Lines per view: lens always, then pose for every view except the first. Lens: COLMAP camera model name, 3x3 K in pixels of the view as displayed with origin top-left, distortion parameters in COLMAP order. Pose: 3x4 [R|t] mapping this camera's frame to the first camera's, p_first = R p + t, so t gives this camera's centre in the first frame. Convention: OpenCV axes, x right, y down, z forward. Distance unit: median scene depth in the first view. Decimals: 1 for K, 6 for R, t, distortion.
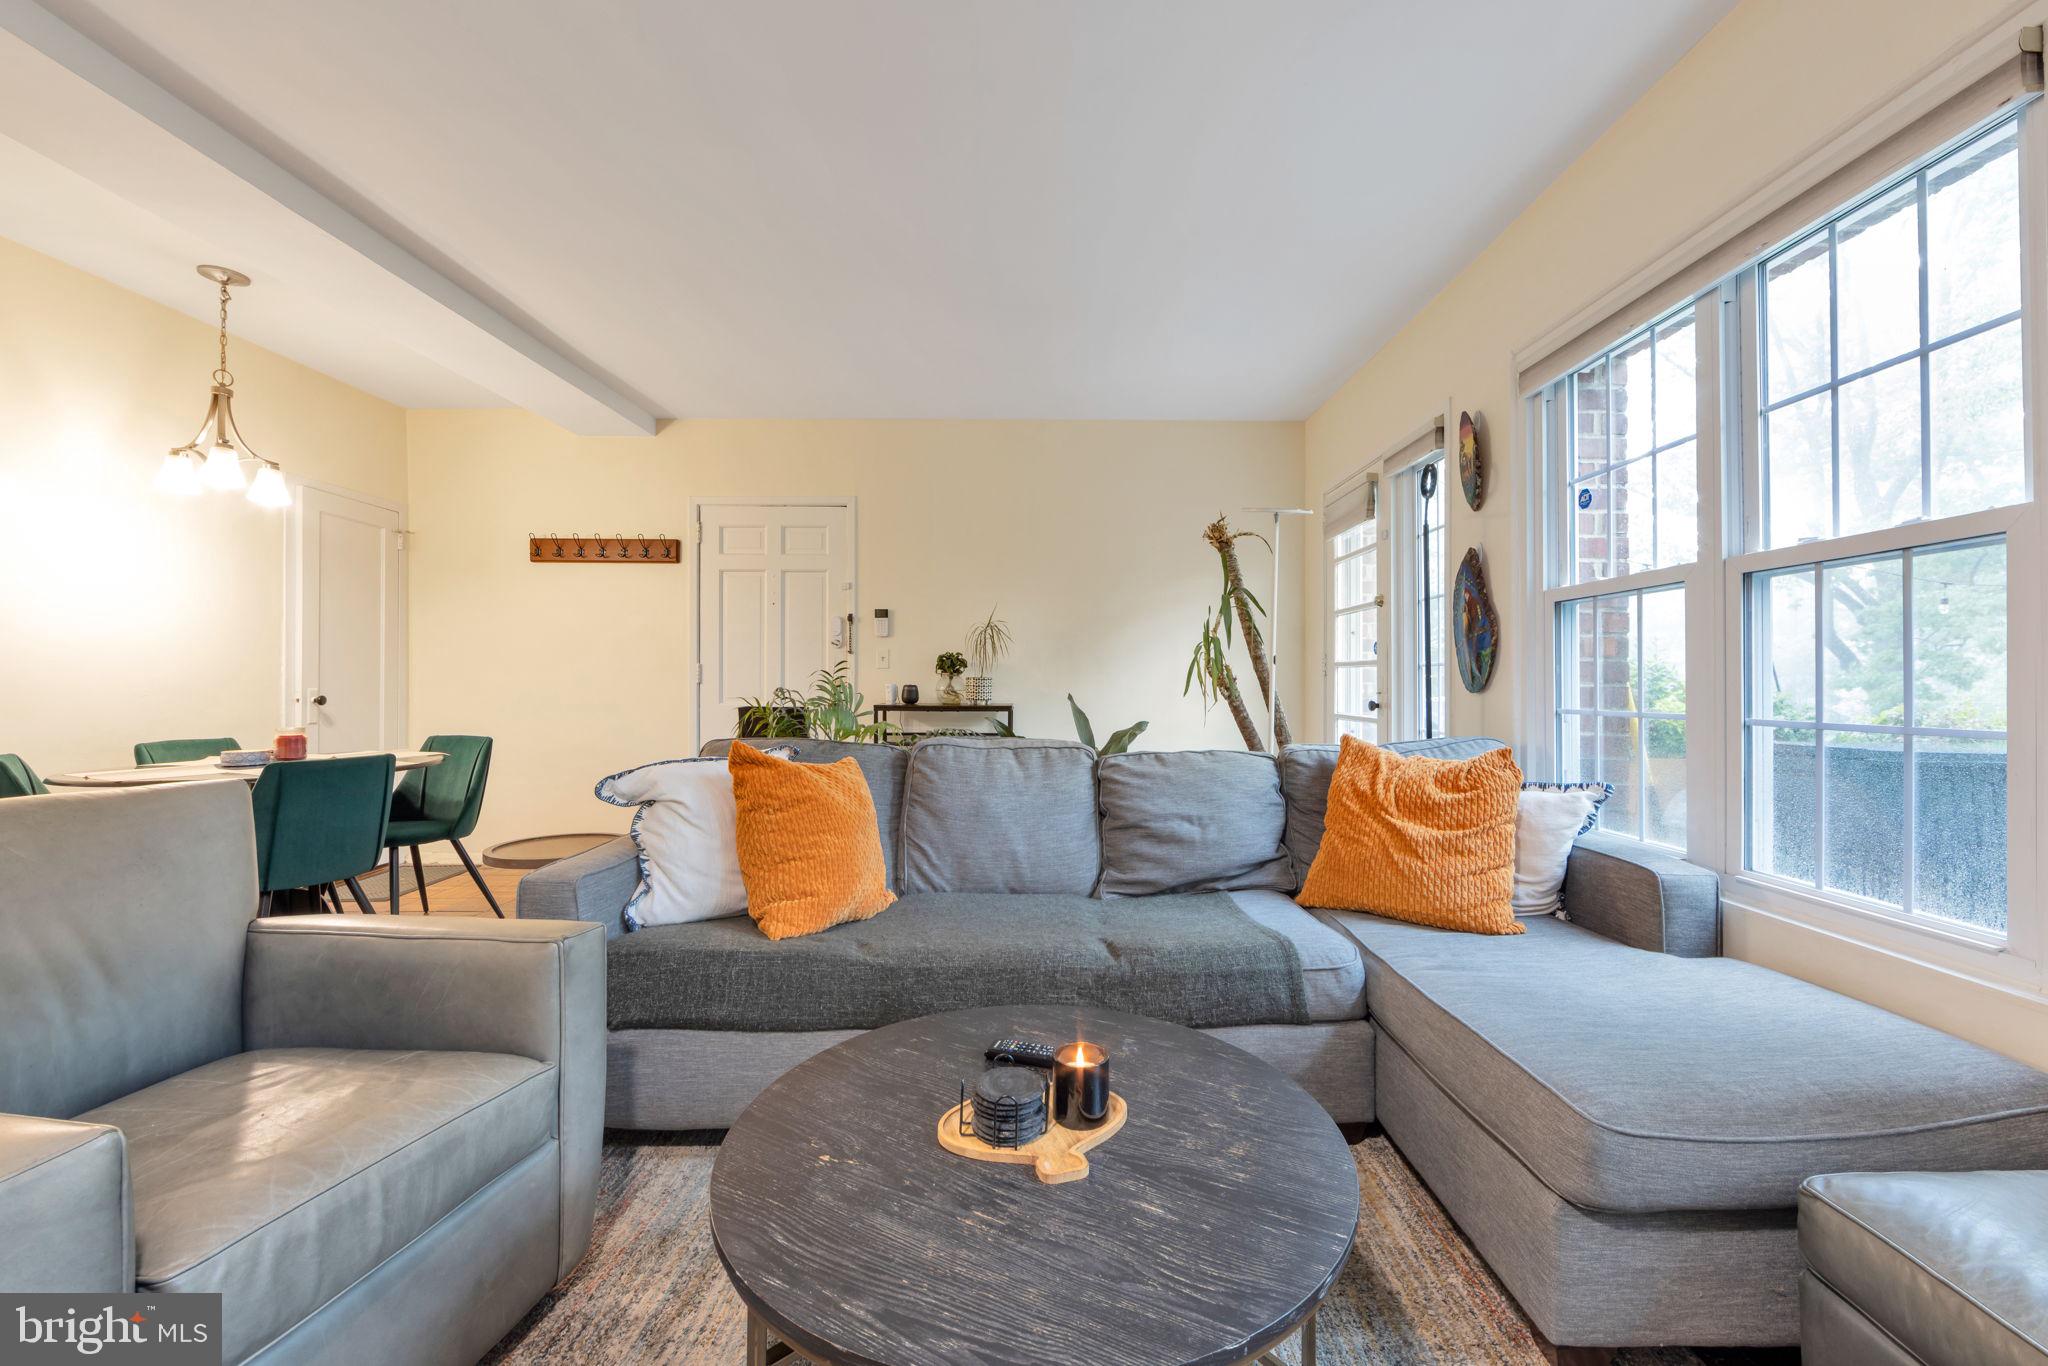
lens RADIAL K [[810.5, 0, 1034.0], [0, 810.5, 673.0], [0, 0, 1]] dist [-0.000543, -0.000257]
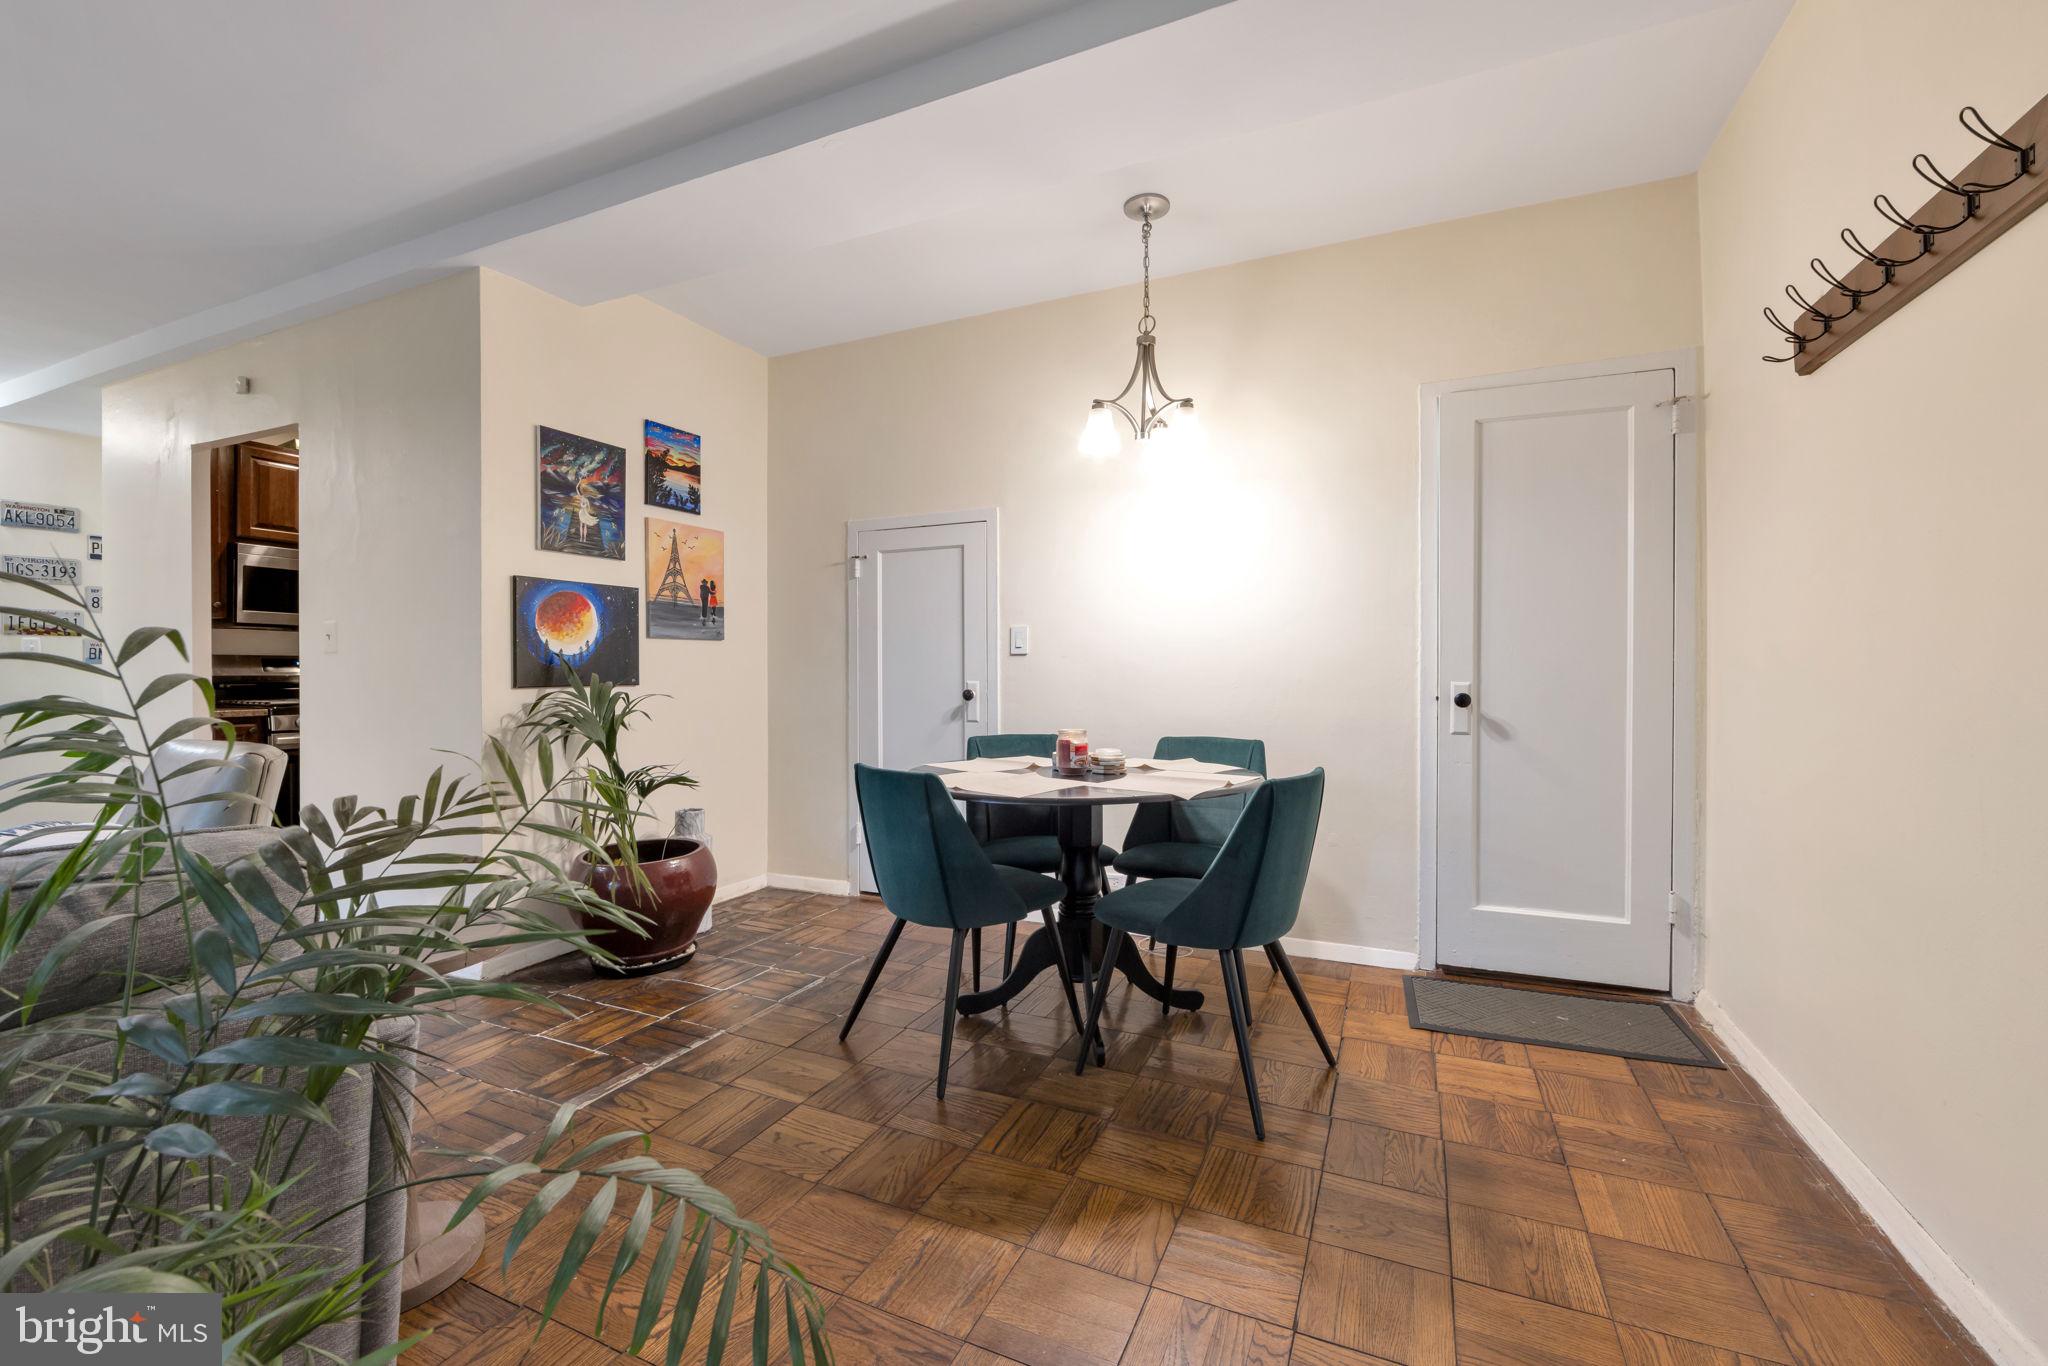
lens RADIAL K [[810.5, 0, 1034.0], [0, 810.5, 673.0], [0, 0, 1]] dist [-0.000543, -0.000257]
pose [[-0.411846, 0.009191, -0.911207, -0.195466], [0.010640, 0.999929, 0.005276, 0.003195], [0.911191, -0.007523, -0.411915, 1.551122]]
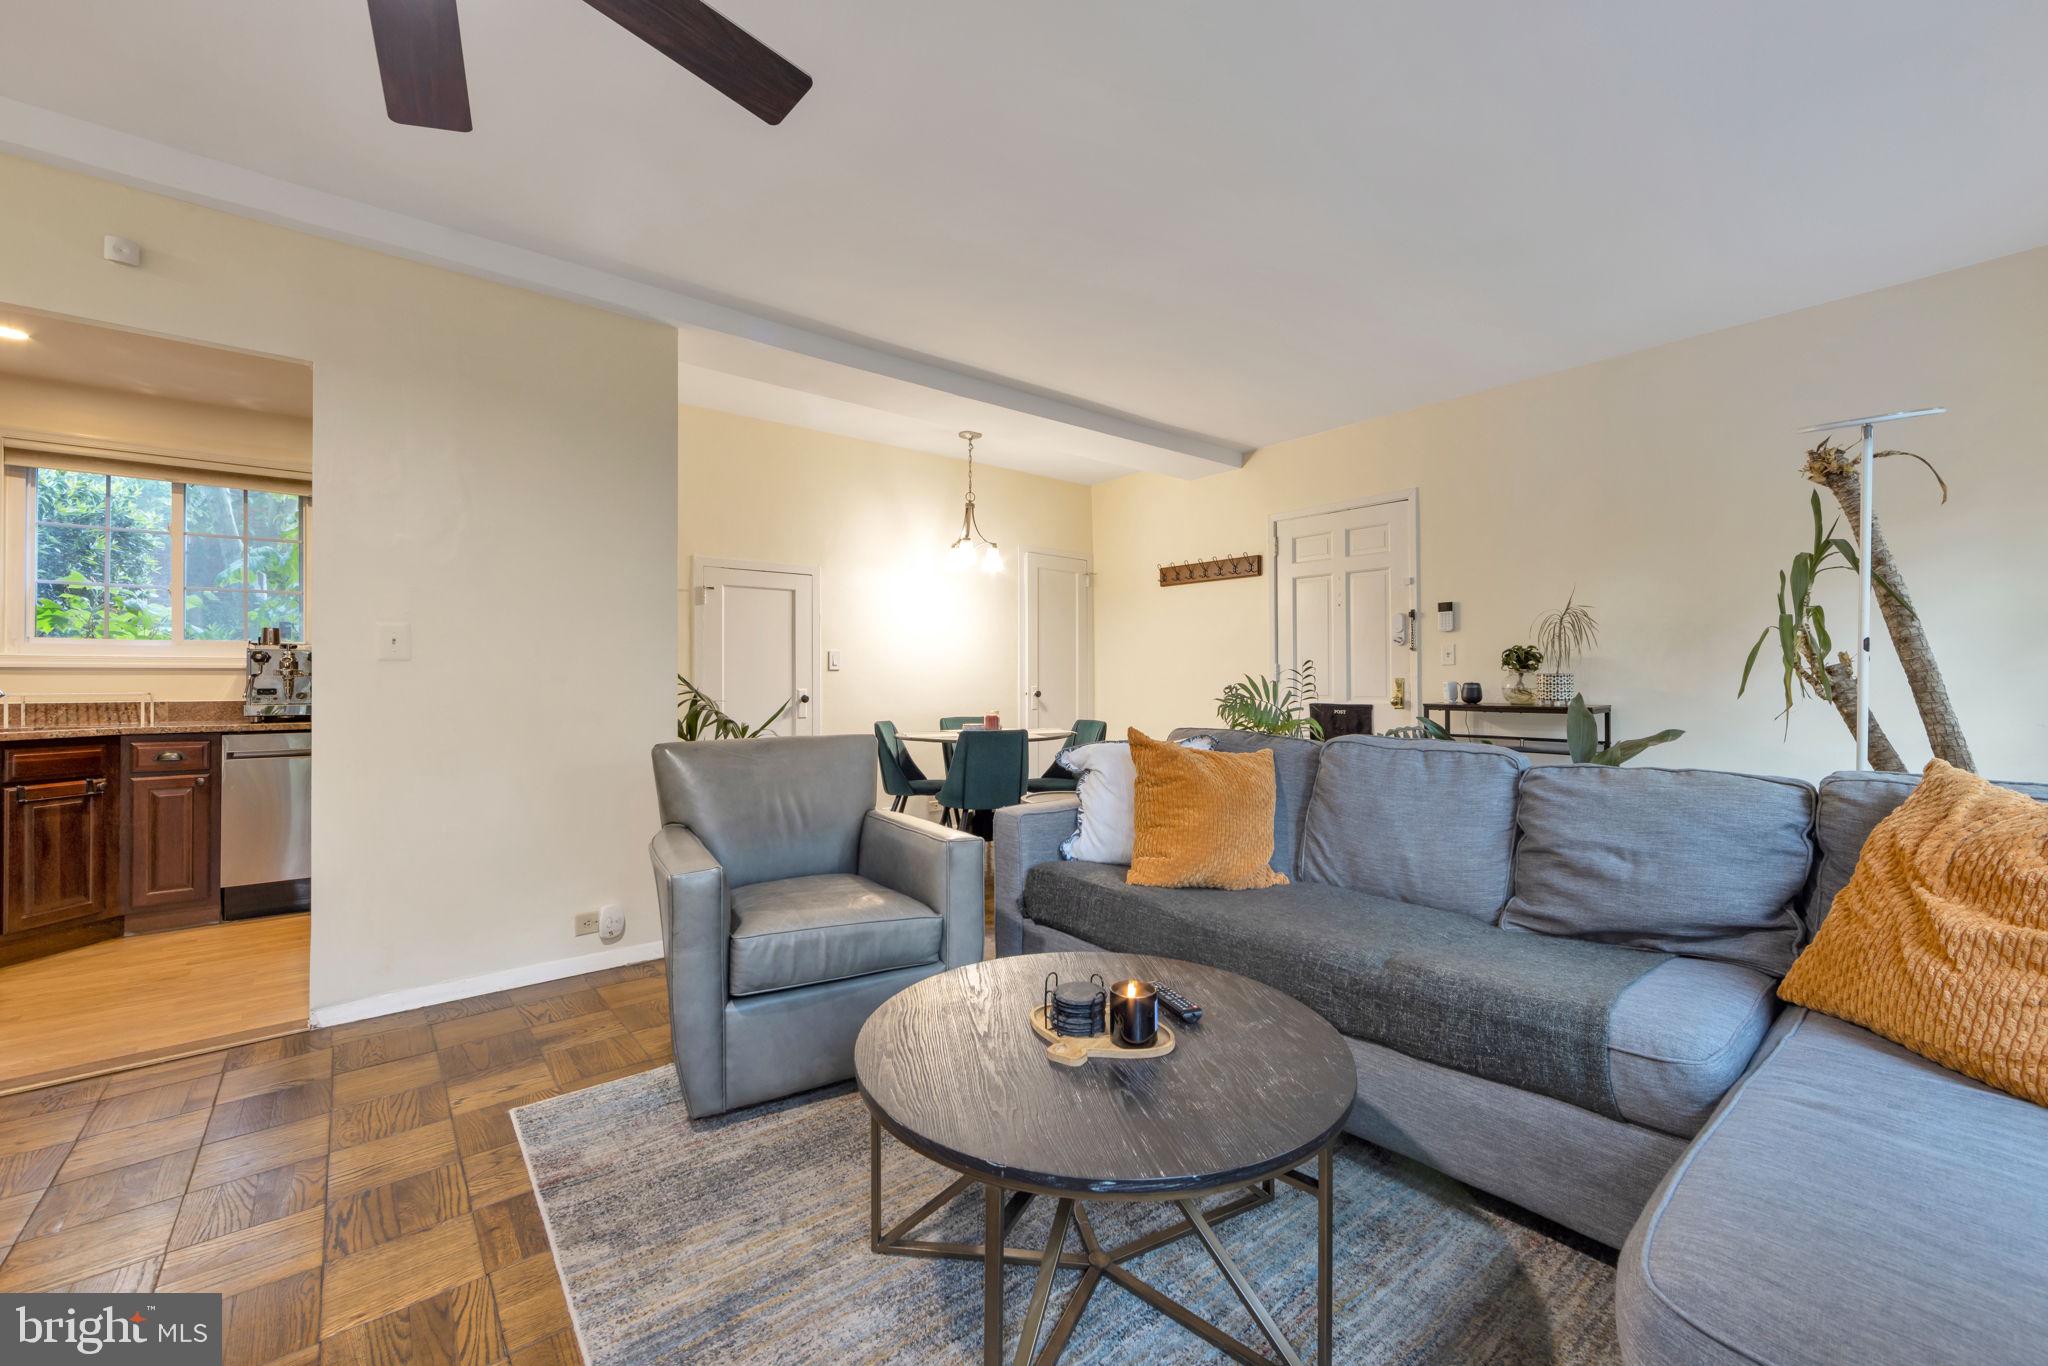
lens RADIAL K [[810.5, 0, 1034.0], [0, 810.5, 673.0], [0, 0, 1]] dist [-0.000543, -0.000257]
pose [[0.639309, -0.011532, -0.768864, 0.424273], [0.013345, 0.999903, -0.003902, 0.001096], [0.768835, -0.007766, 0.639401, 0.057130]]
